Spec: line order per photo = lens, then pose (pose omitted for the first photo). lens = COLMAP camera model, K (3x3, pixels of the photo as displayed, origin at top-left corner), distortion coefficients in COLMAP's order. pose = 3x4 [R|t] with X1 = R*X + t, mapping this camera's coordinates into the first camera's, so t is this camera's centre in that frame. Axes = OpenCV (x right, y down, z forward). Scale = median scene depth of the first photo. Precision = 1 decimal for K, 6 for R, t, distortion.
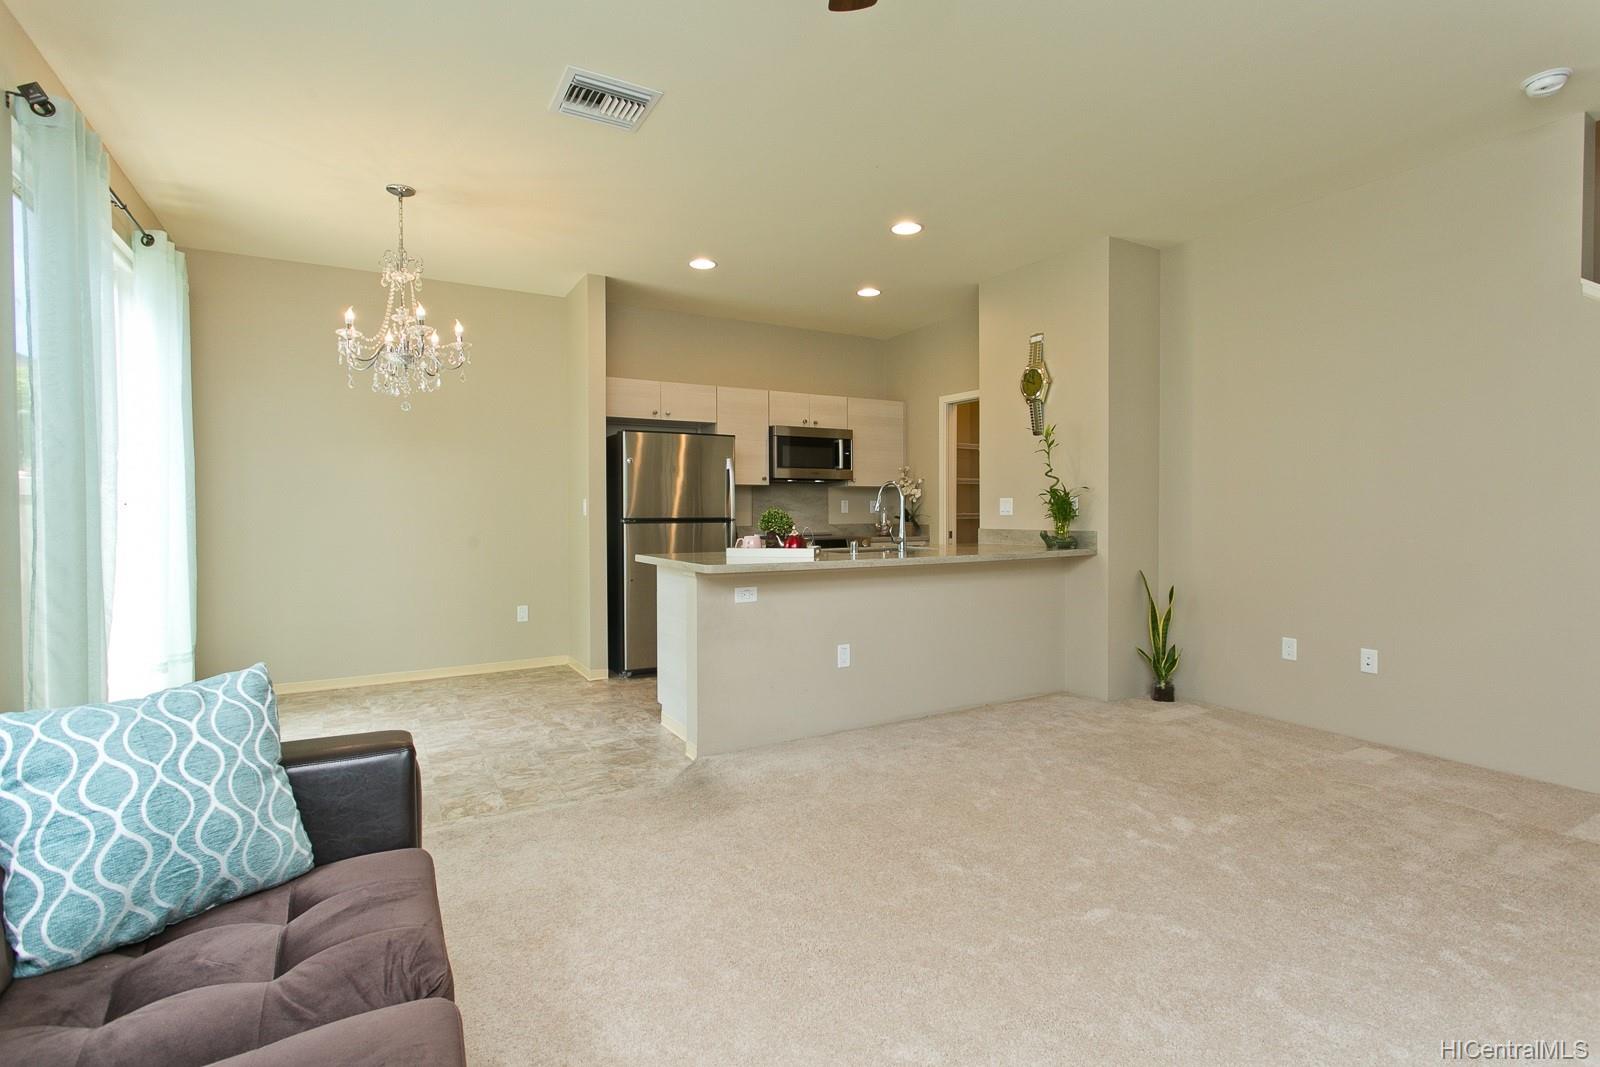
lens RADIAL K [[769.9, 0, 803.0], [0, 769.9, 526.2], [0, 0, 1]] dist [0.001370, 0.000063]
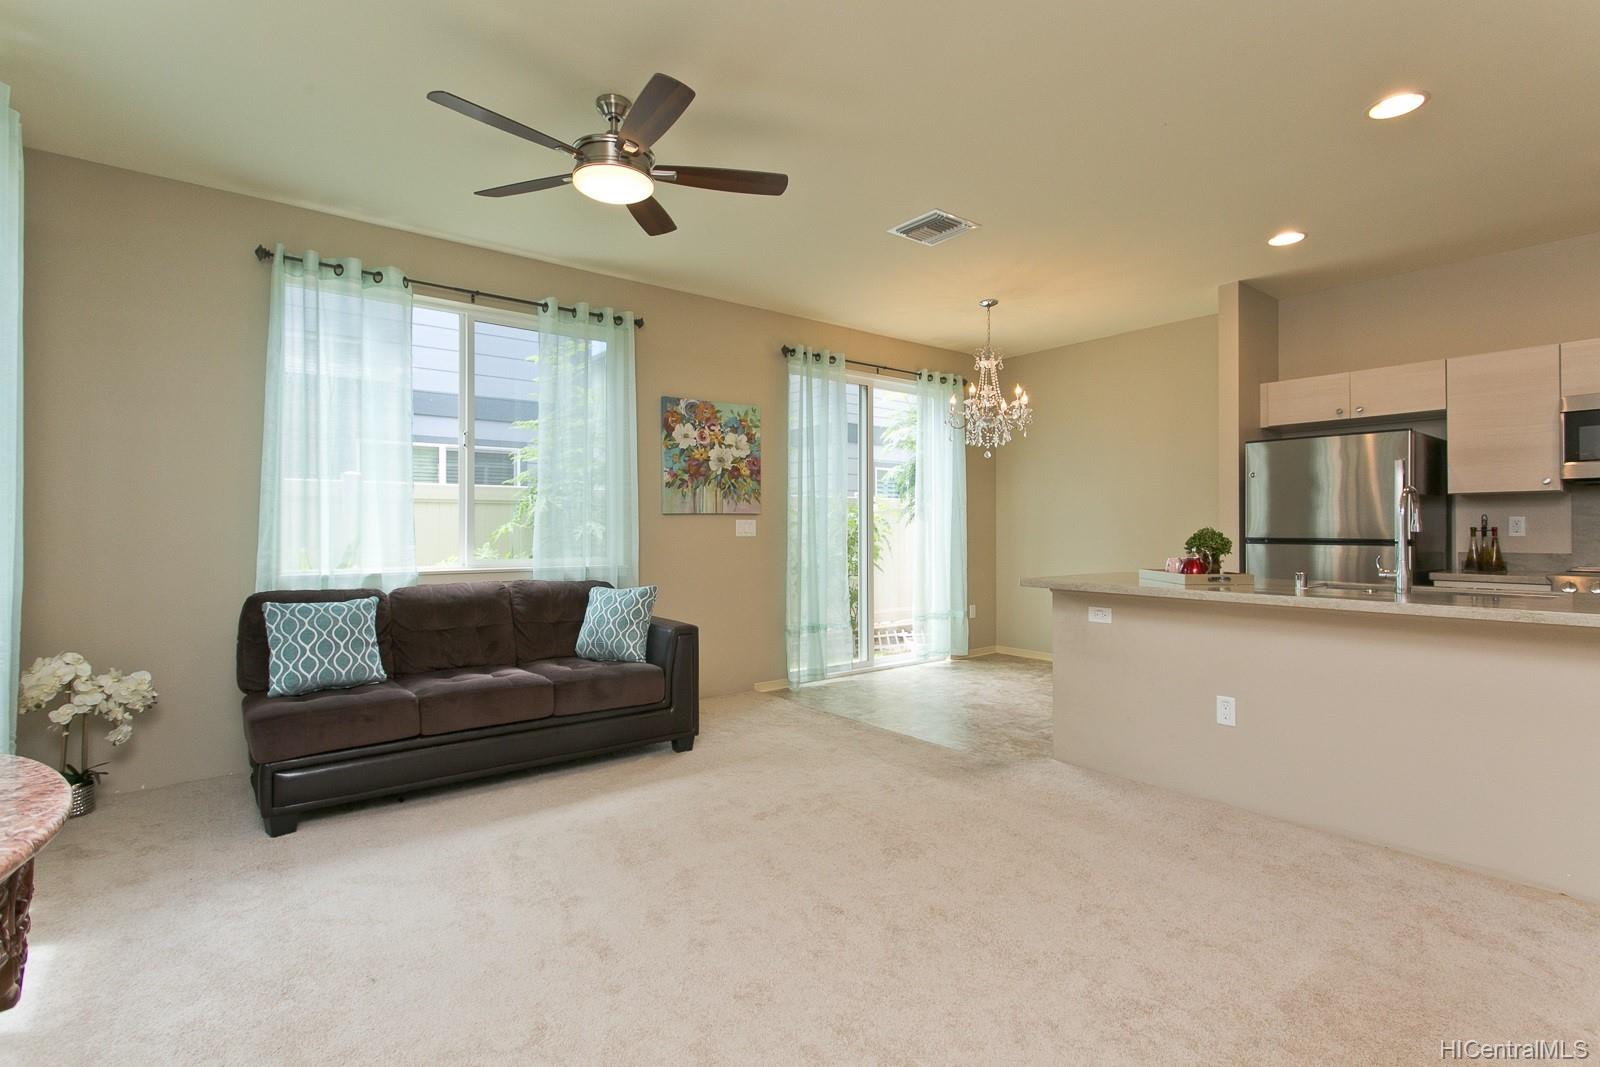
lens RADIAL K [[769.9, 0, 803.0], [0, 769.9, 526.2], [0, 0, 1]] dist [0.001370, 0.000063]
pose [[0.127618, -0.000313, -0.991823, 0.641306], [-0.021219, 0.999770, -0.003046, -0.010456], [0.991596, 0.021435, 0.127582, 0.371194]]
